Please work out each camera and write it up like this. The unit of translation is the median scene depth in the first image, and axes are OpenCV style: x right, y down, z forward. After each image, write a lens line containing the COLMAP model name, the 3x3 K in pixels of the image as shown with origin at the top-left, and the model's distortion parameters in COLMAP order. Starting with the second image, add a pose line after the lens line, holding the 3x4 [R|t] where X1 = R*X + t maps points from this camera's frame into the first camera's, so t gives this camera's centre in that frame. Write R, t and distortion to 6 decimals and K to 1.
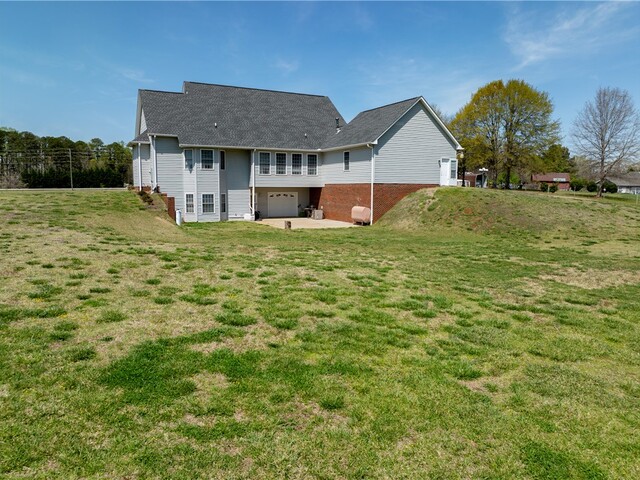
lens RADIAL K [[450.0, 0, 320.0], [0, 450.0, 240.0], [0, 0, 1]] dist [-0.008369, -0.000855]
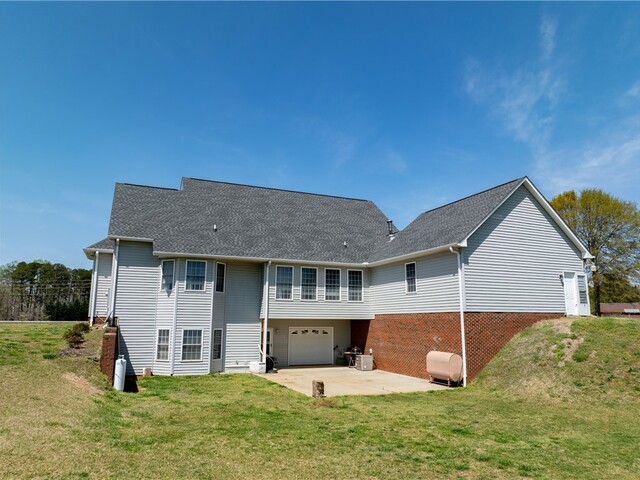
lens RADIAL K [[450.0, 0, 320.0], [0, 450.0, 240.0], [0, 0, 1]] dist [-0.008369, -0.000855]
pose [[0.997476, -0.012068, -0.069978, -0.023861], [-0.009190, 0.955230, -0.295720, -0.035855], [0.070414, 0.295616, 0.952708, 0.359848]]
